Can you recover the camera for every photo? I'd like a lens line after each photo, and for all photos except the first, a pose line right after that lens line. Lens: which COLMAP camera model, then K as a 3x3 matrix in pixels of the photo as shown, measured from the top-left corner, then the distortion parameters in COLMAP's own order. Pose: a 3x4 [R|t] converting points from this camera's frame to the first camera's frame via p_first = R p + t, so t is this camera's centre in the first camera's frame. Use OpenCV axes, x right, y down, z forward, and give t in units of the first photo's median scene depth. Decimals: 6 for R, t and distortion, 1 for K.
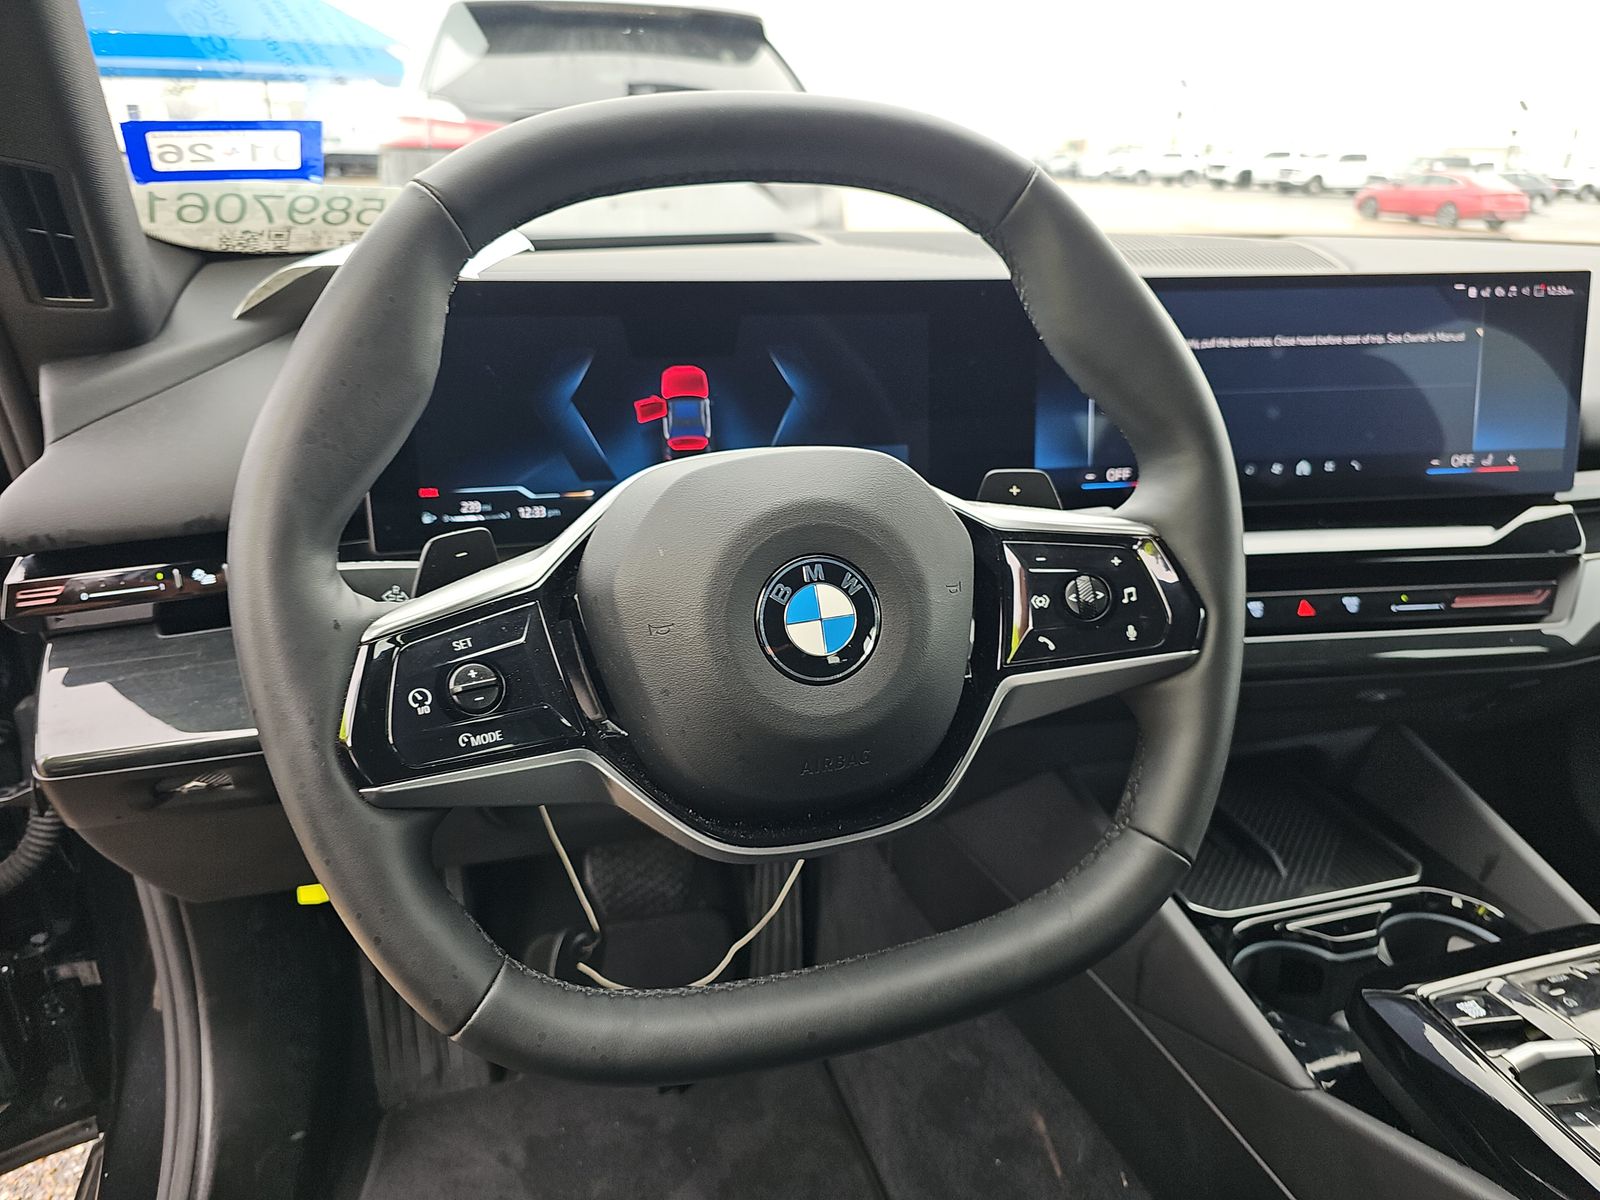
lens RADIAL K [[1108.5, 0, 799.4], [0, 1108.5, 597.3], [0, 0, 1]] dist [0.054872, -0.061707]
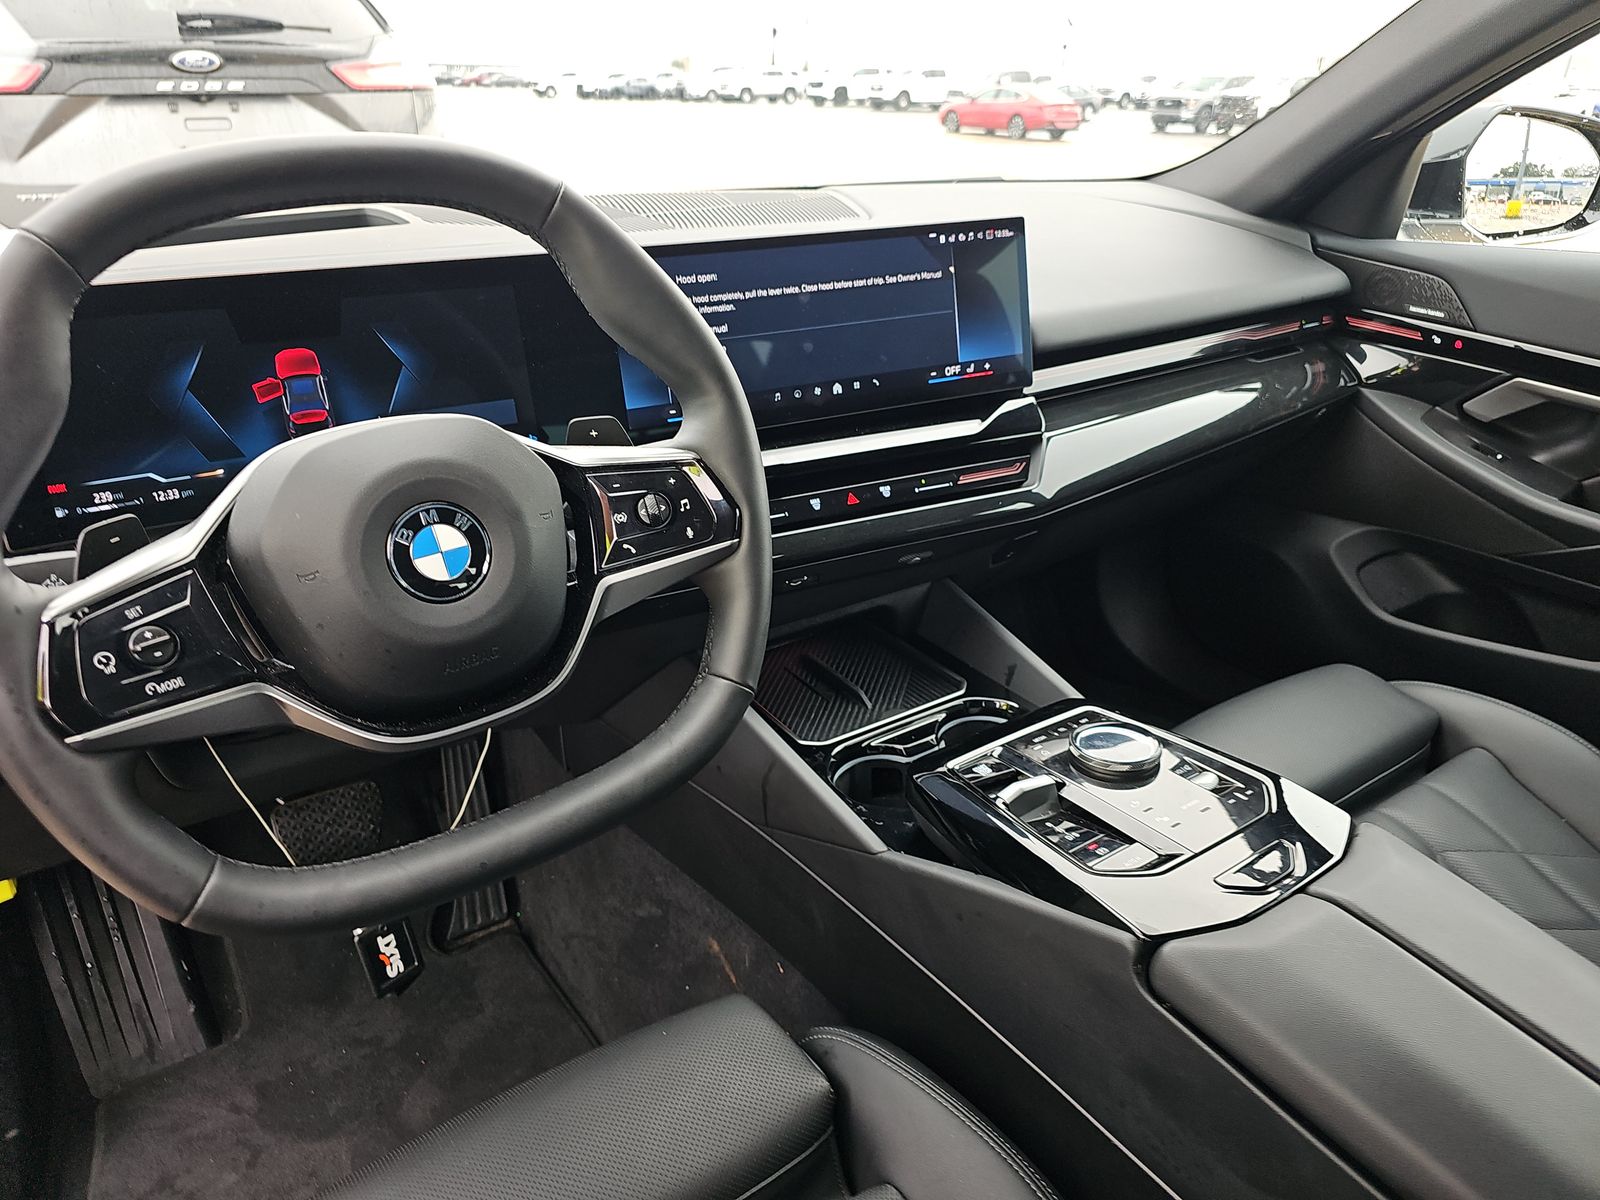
lens RADIAL K [[1108.5, 0, 799.4], [0, 1108.5, 597.3], [0, 0, 1]] dist [0.054872, -0.061707]
pose [[0.949776, -0.145744, 0.276919, 0.031034], [0.127868, 0.988425, 0.081650, 0.012213], [-0.285613, -0.042140, 0.957418, -0.236081]]
